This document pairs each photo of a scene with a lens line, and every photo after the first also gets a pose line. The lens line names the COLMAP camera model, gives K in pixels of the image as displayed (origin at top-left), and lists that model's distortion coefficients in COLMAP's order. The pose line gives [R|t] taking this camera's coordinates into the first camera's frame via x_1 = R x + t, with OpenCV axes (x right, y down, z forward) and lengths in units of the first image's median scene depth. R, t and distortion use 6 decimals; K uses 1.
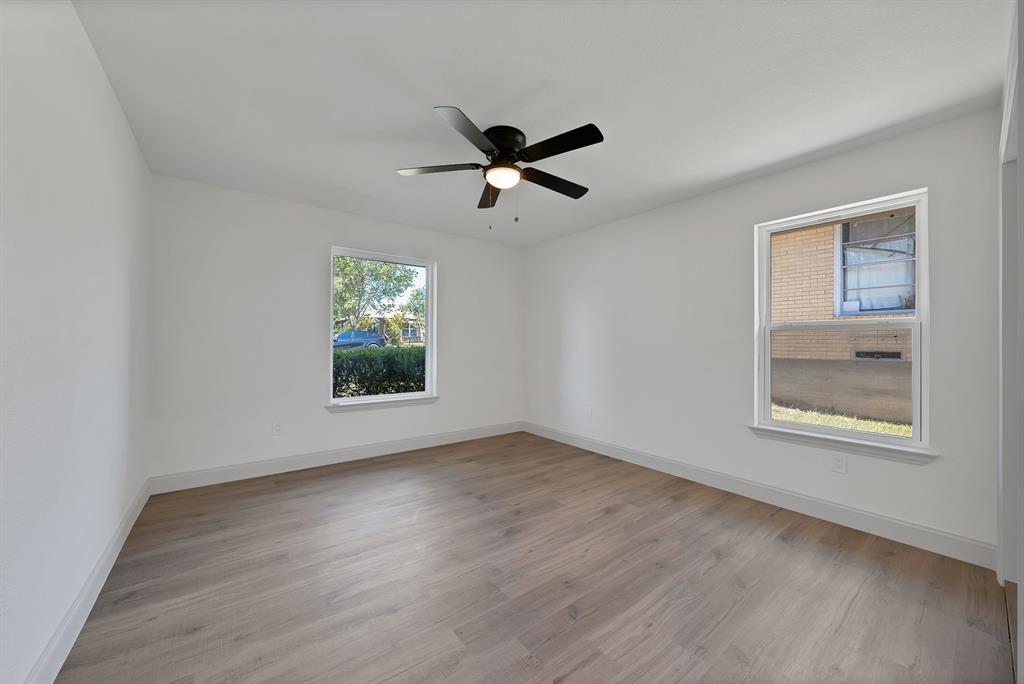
lens RADIAL K [[358.8, 0, 511.7], [0, 358.8, 336.9], [0, 0, 1]] dist [-0.001201, -0.000037]
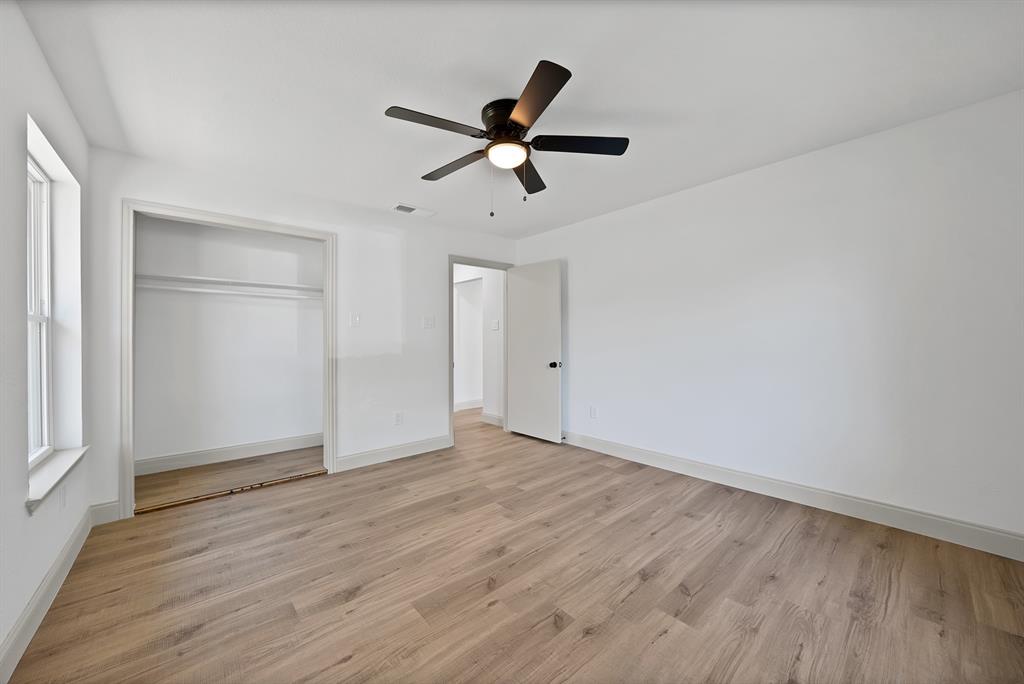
lens RADIAL K [[358.8, 0, 508.9], [0, 358.8, 341.3], [0, 0, 1]] dist [-0.001201, -0.000037]
pose [[-0.997392, 0.001372, -0.072163, 0.035422], [0.002047, 0.999955, -0.009275, 0.038934], [0.072147, -0.009398, -0.997350, 1.879640]]
